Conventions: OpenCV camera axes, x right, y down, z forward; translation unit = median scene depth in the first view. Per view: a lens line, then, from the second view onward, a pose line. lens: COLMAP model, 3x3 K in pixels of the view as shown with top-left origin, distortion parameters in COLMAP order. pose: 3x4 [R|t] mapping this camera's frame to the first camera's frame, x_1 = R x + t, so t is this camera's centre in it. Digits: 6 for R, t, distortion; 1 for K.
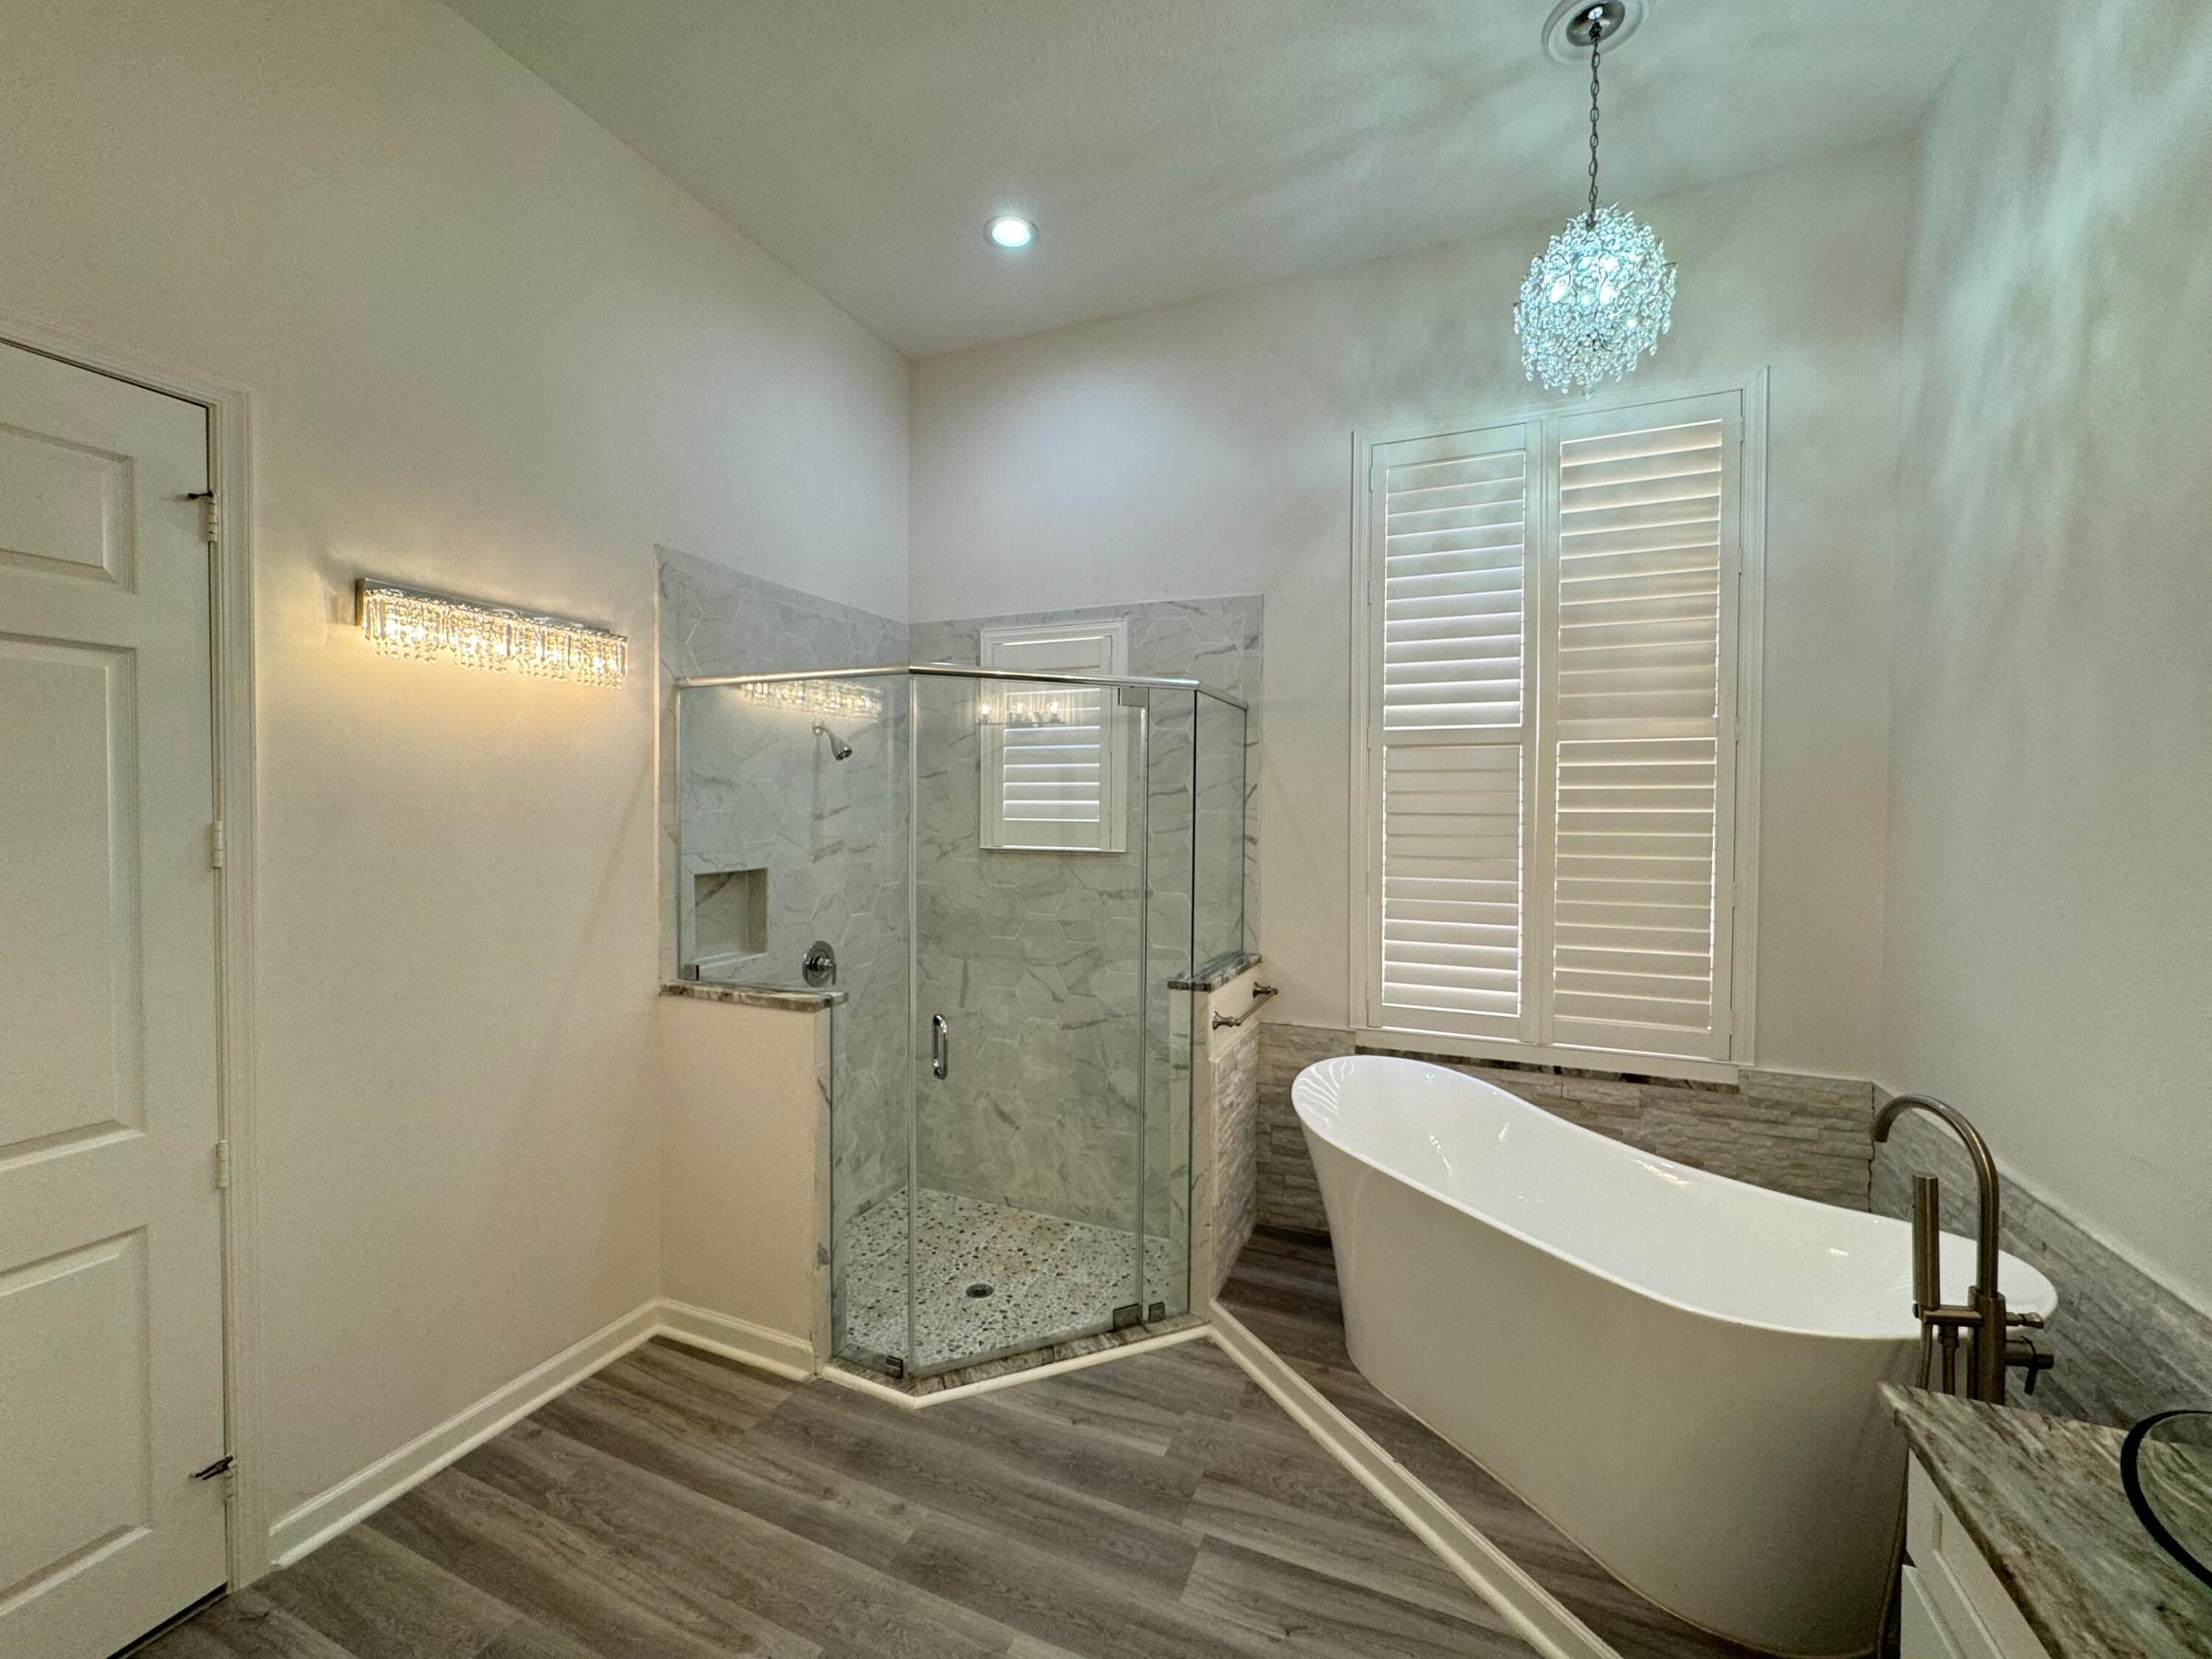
lens RADIAL K [[889.0, 0, 1100.9], [0, 889.0, 820.3], [0, 0, 1]] dist [-0.001244, 0.000632]
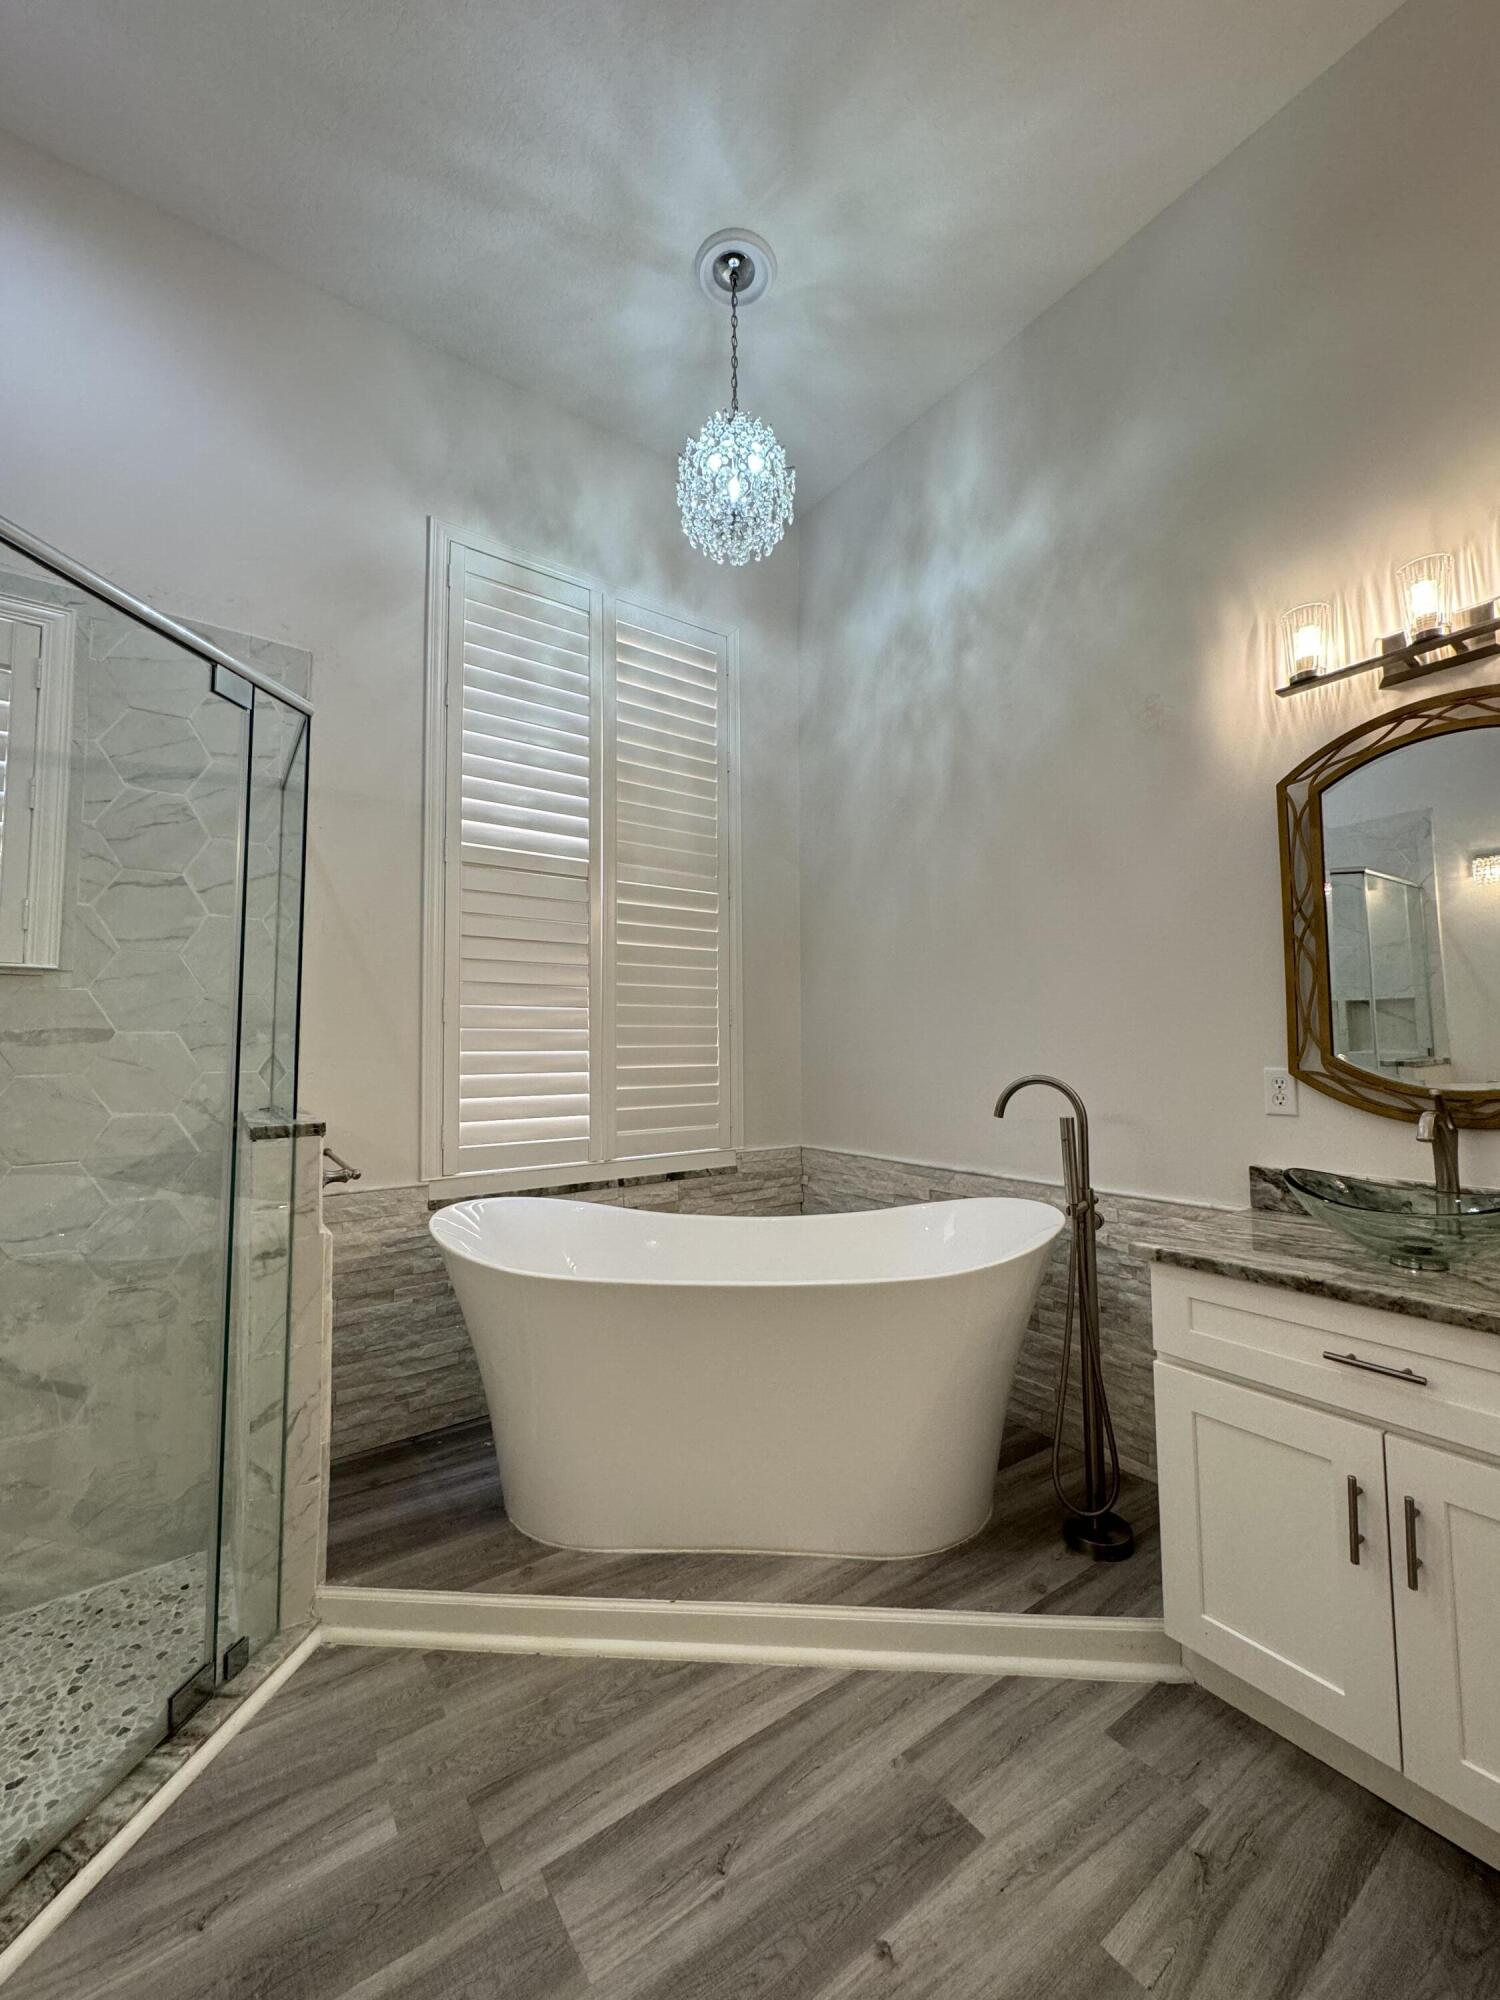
lens RADIAL K [[803.8, 0, 755.3], [0, 803.8, 997.2], [0, 0, 1]] dist [-0.001244, 0.000632]
pose [[0.514686, 0.047685, 0.856052, -0.258001], [0.025552, 0.997156, -0.070907, 0.138897], [-0.856998, 0.058369, 0.512004, 0.372174]]
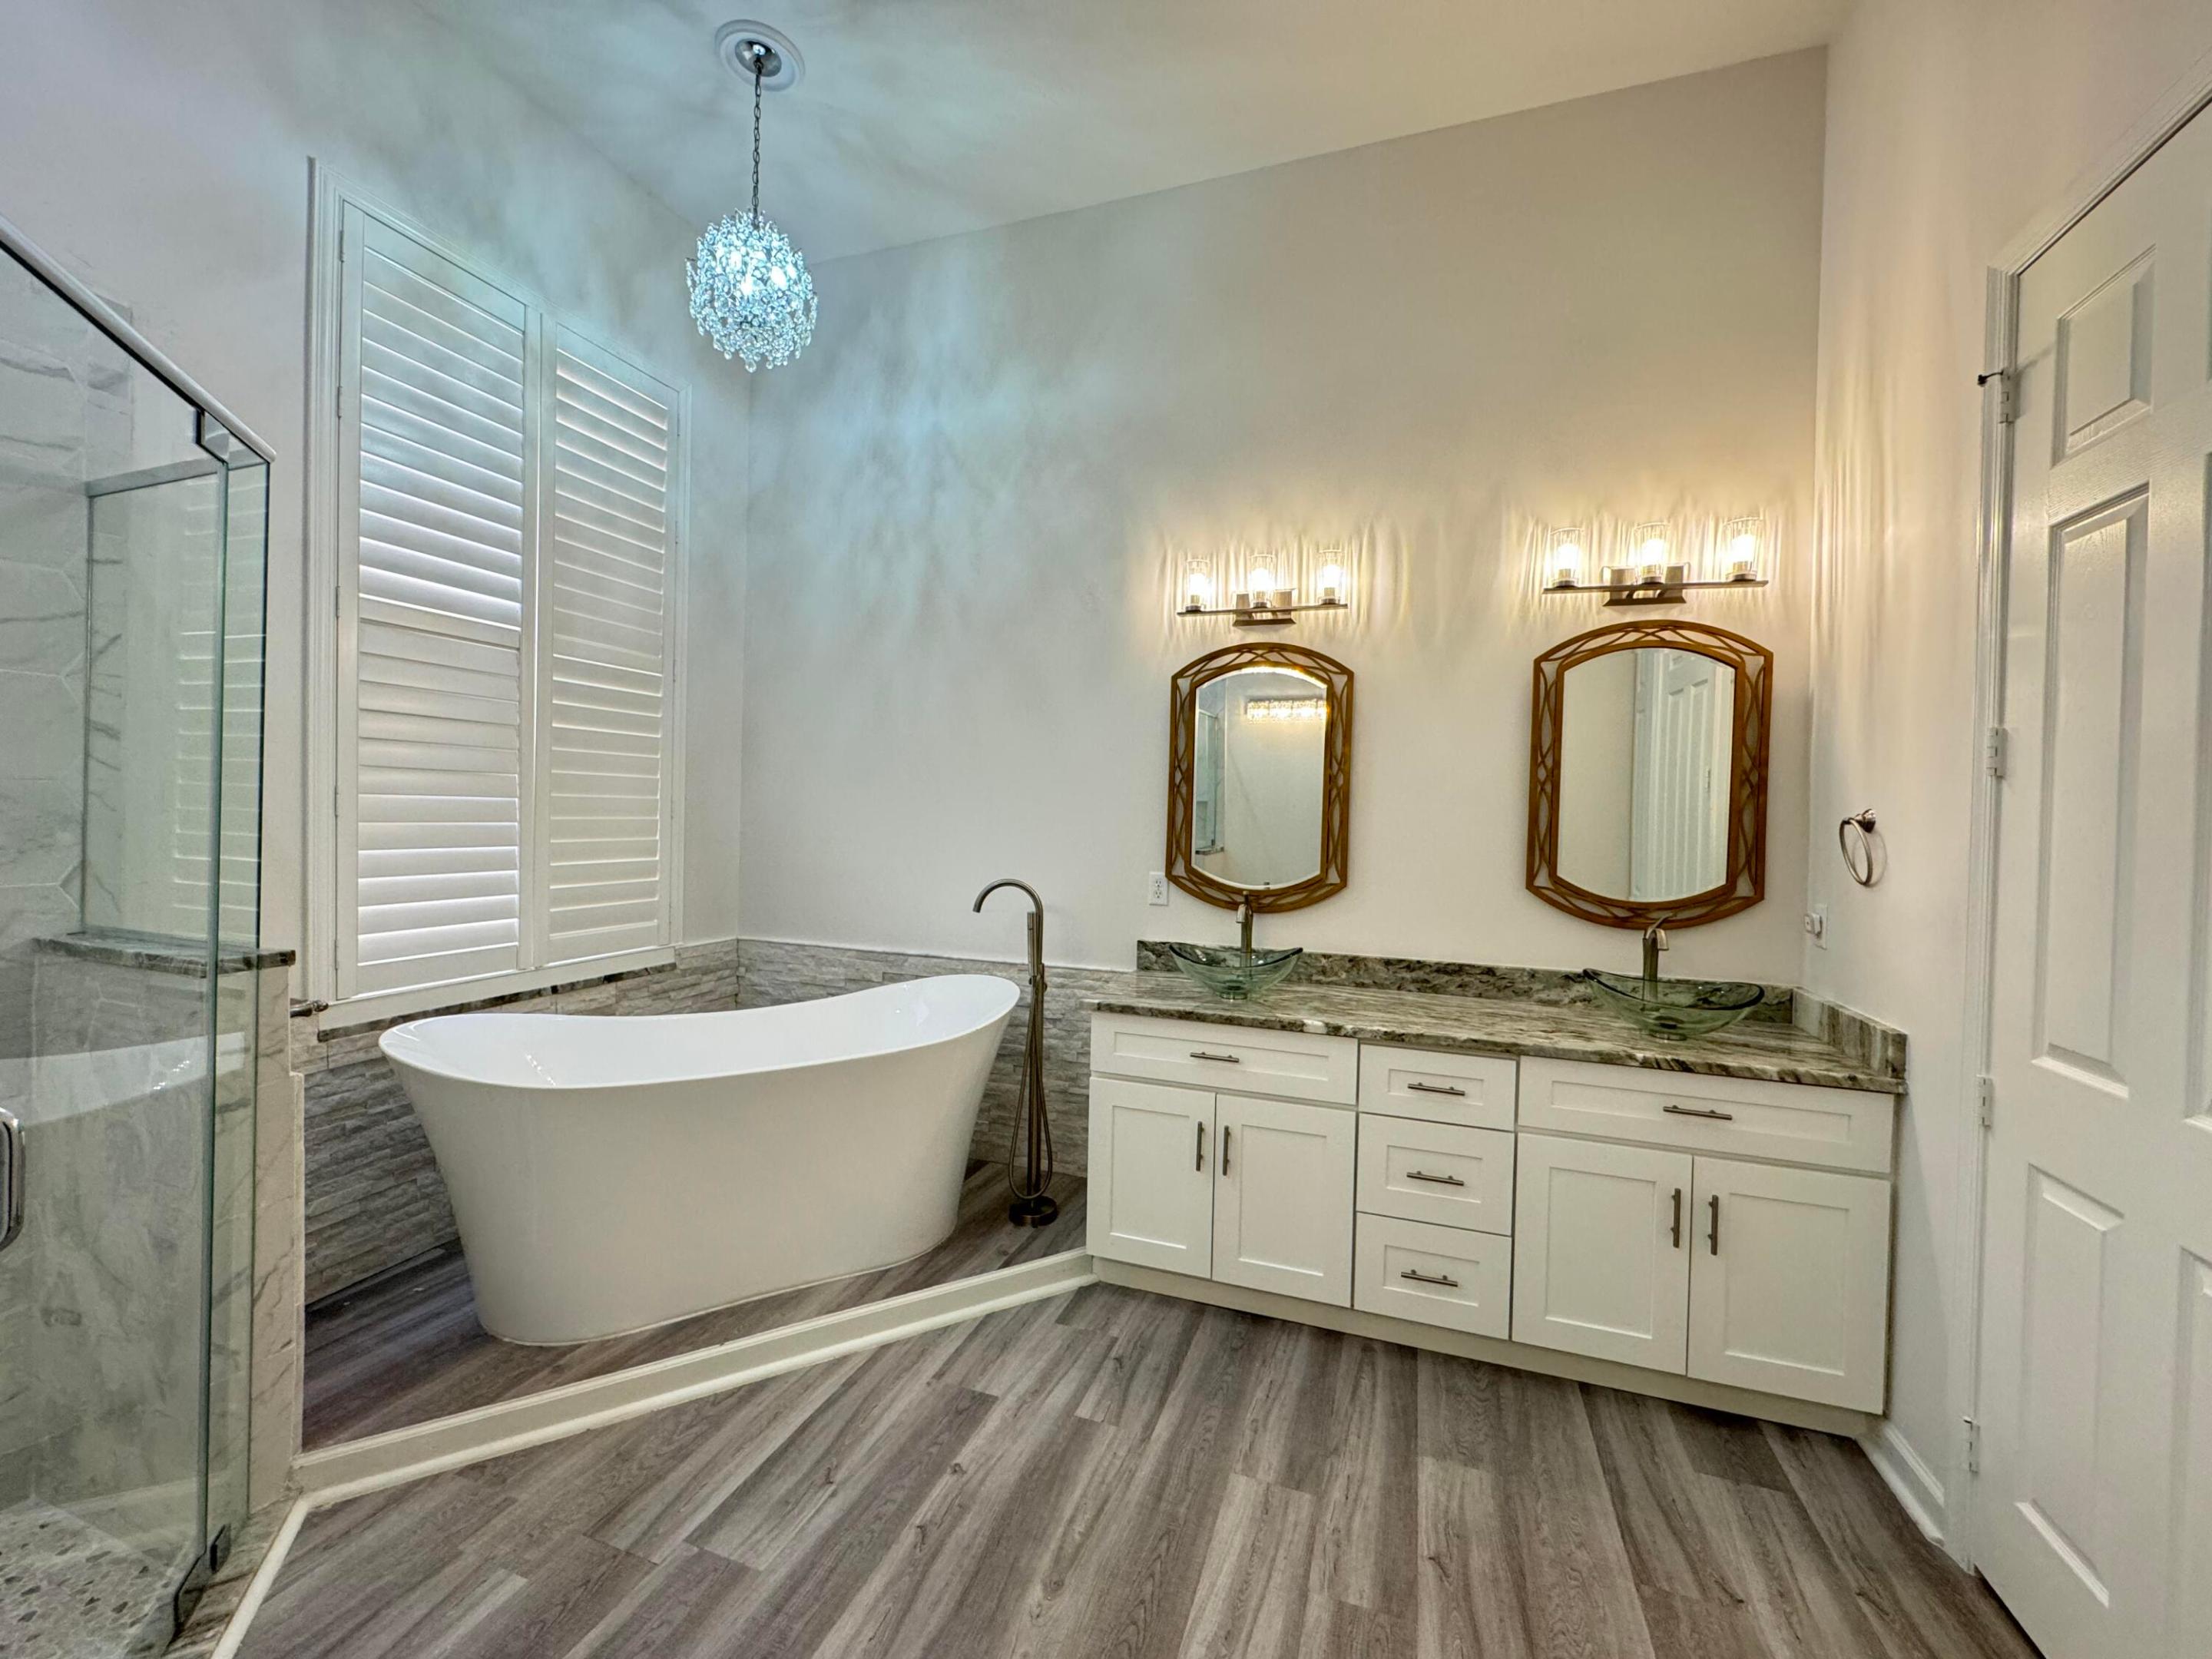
lens RADIAL K [[889.0, 0, 1114.6], [0, 889.0, 821.2], [0, 0, 1]] dist [-0.001244, 0.000632]
pose [[-0.074866, -0.013770, 0.997099, -0.538661], [-0.006896, 0.999888, 0.013291, 0.082543], [-0.997170, -0.005881, -0.074953, 0.484267]]
